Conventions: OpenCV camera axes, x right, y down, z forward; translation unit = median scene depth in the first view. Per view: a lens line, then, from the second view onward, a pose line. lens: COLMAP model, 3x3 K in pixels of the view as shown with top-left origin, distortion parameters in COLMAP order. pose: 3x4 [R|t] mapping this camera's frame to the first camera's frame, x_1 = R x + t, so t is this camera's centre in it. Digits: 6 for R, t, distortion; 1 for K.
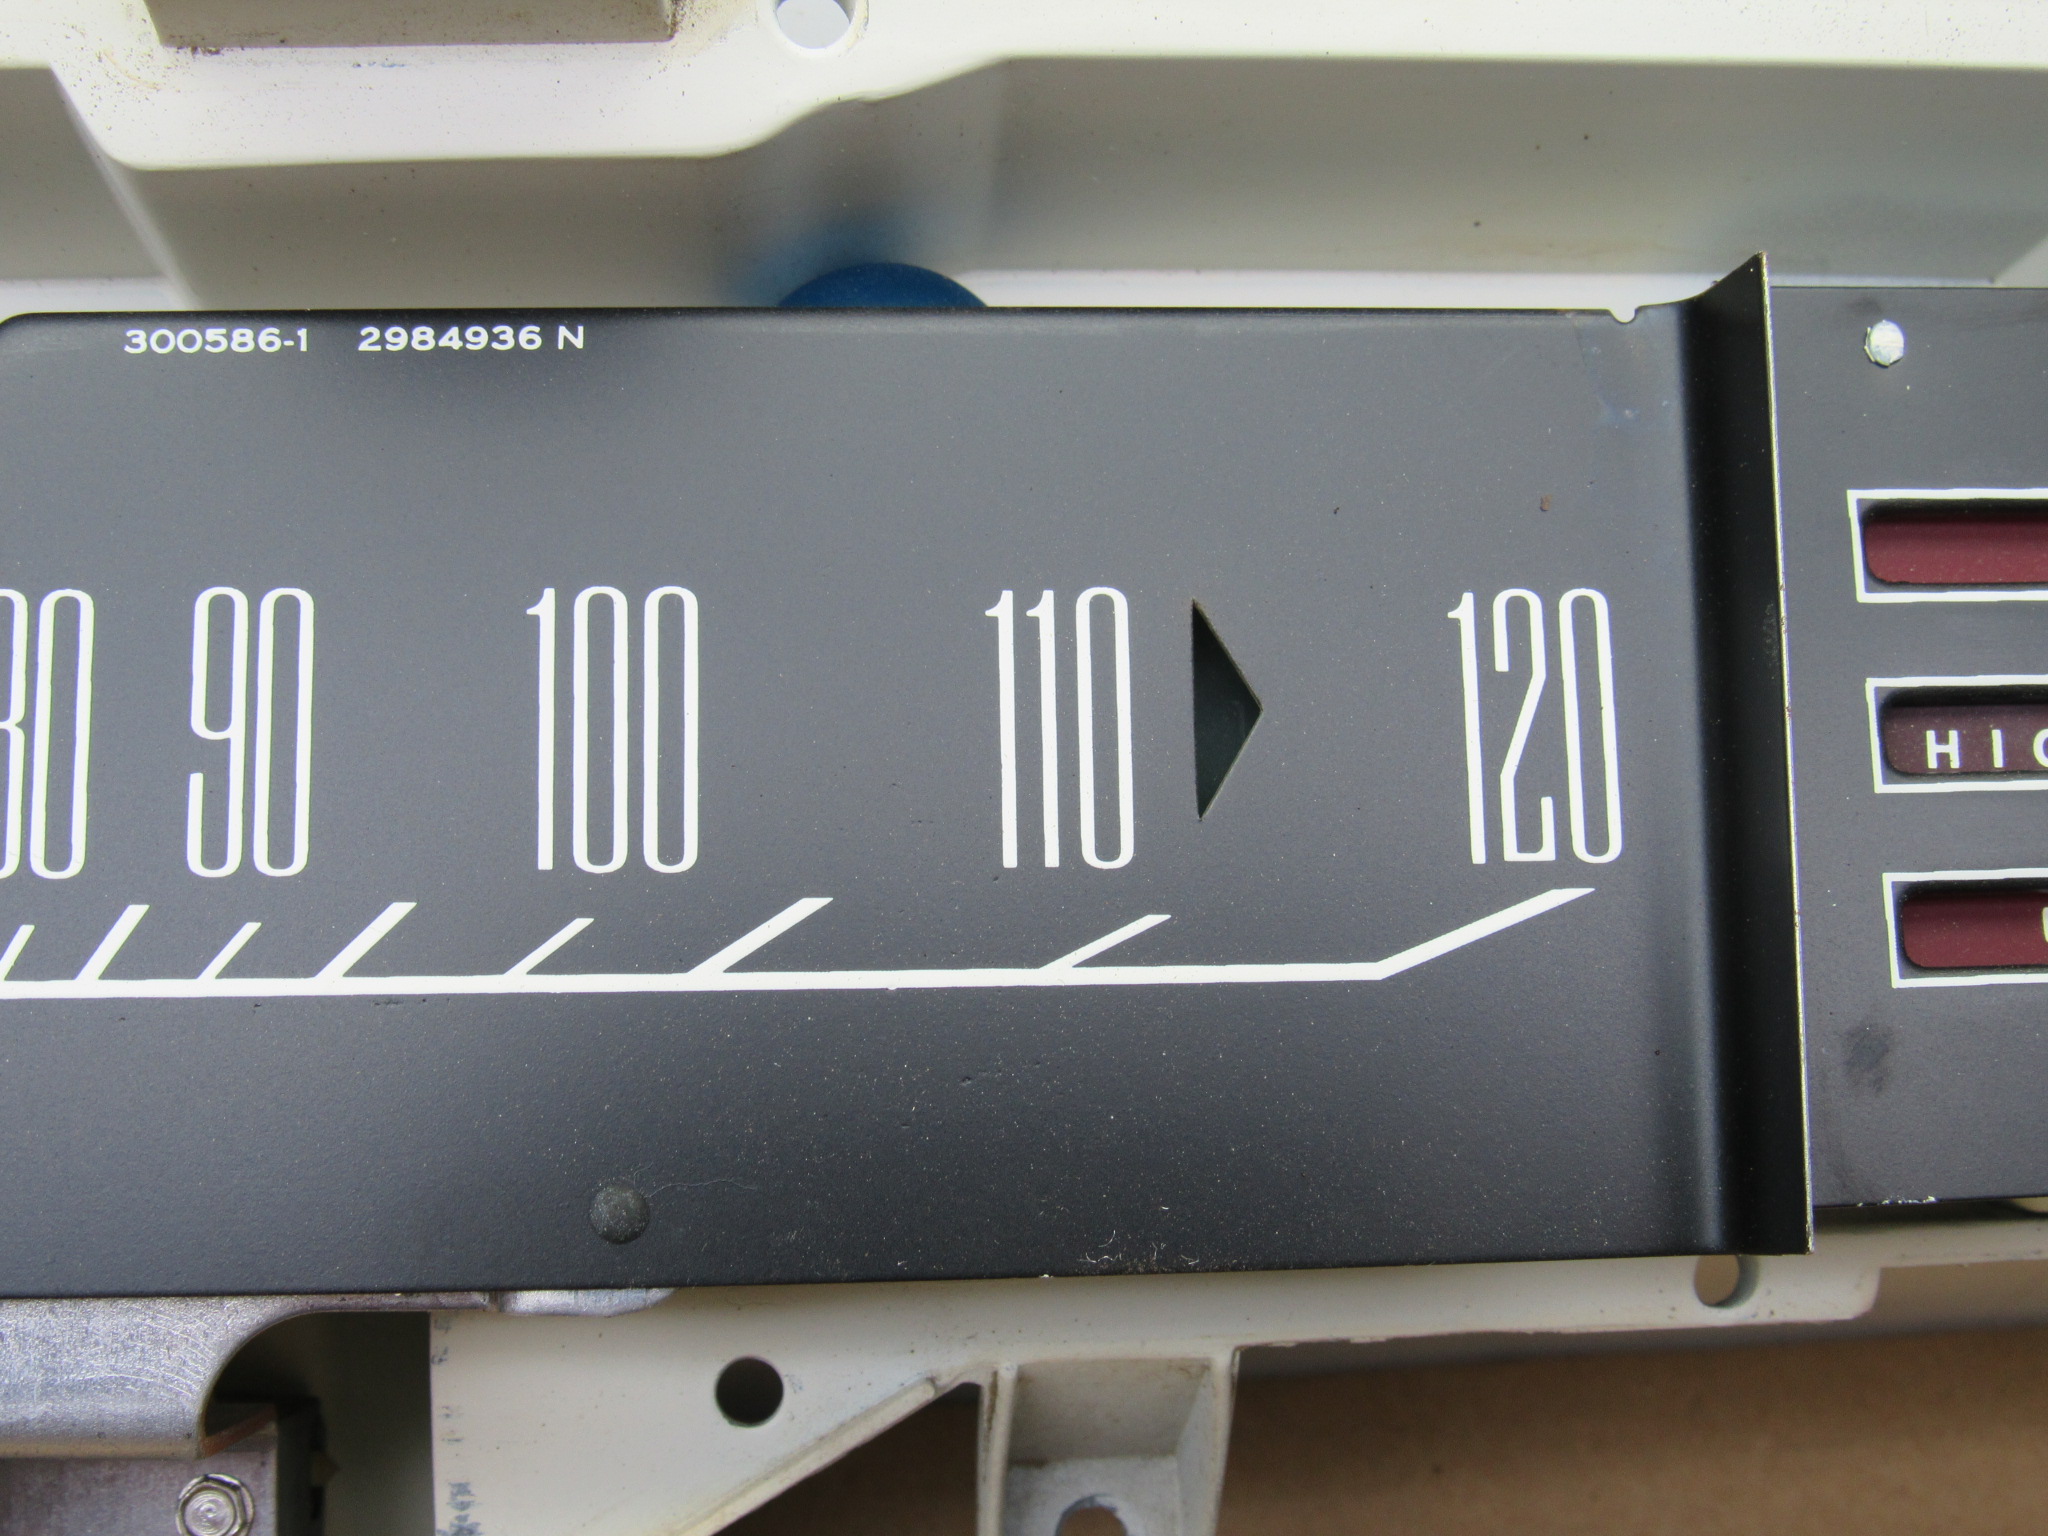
lens RADIAL K [[2636.7, 0, 1043.4], [0, 2636.7, 863.7], [0, 0, 1]] dist [-0.091502, 0.000000]
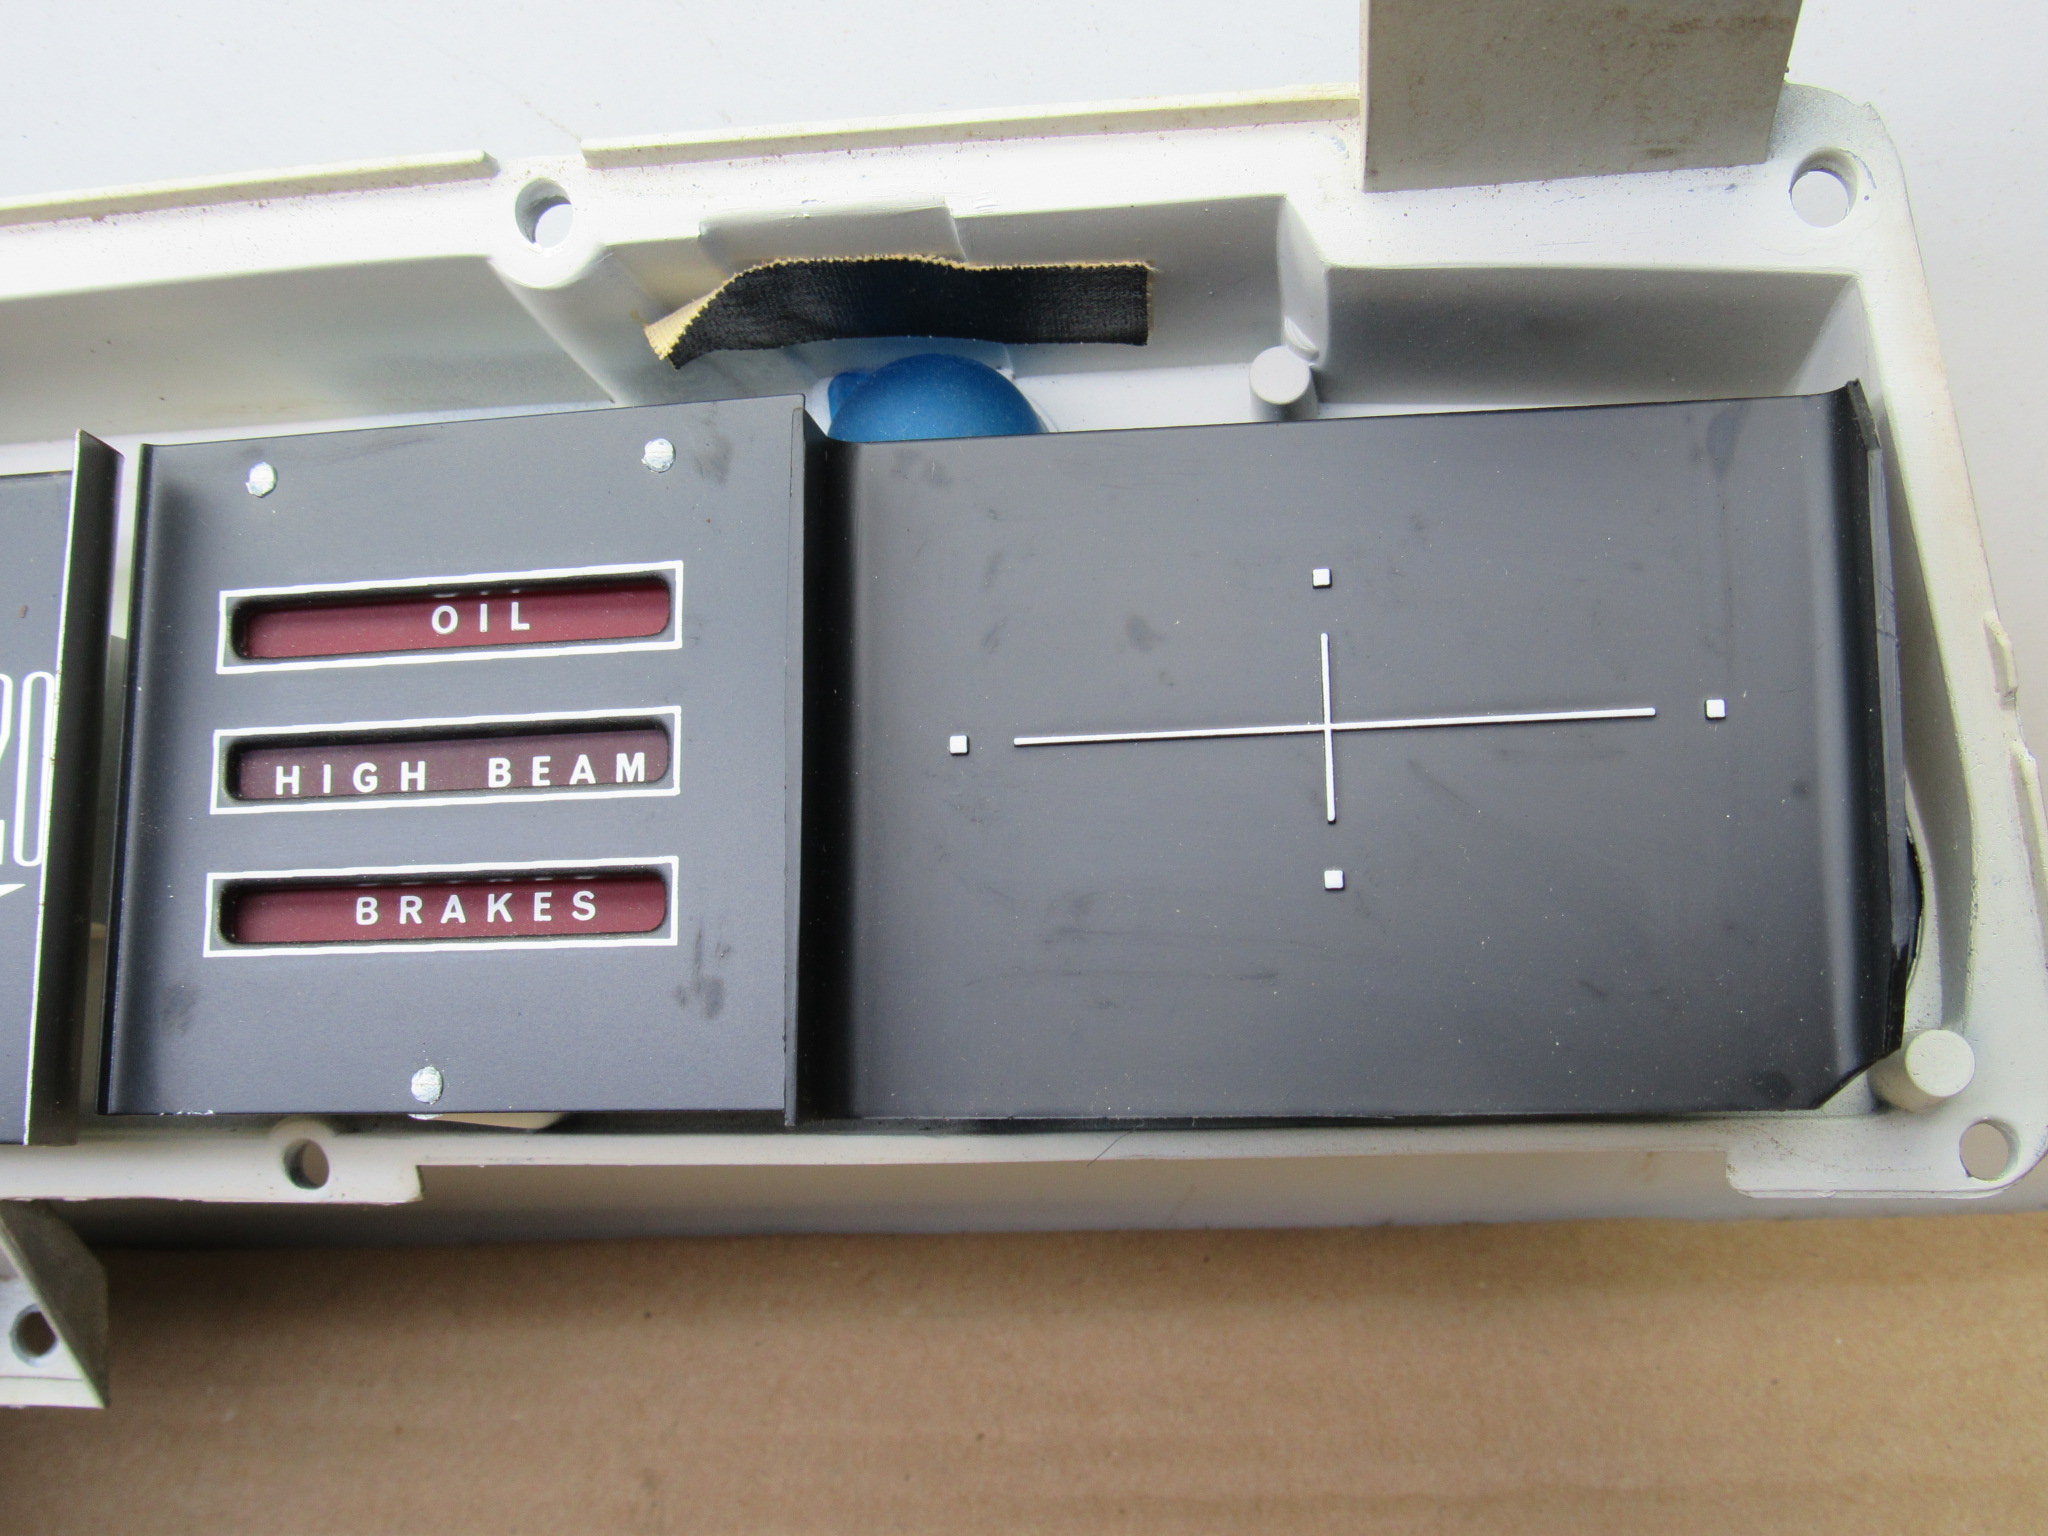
lens RADIAL K [[2121.1, 0, 1117.5], [0, 2121.1, 883.7], [0, 0, 1]] dist [-0.042632, 0.000000]
pose [[0.960179, -0.004221, -0.279354, 1.059842], [0.010105, 0.999756, 0.019627, -0.007463], [0.279203, -0.021668, 0.959988, 0.073364]]
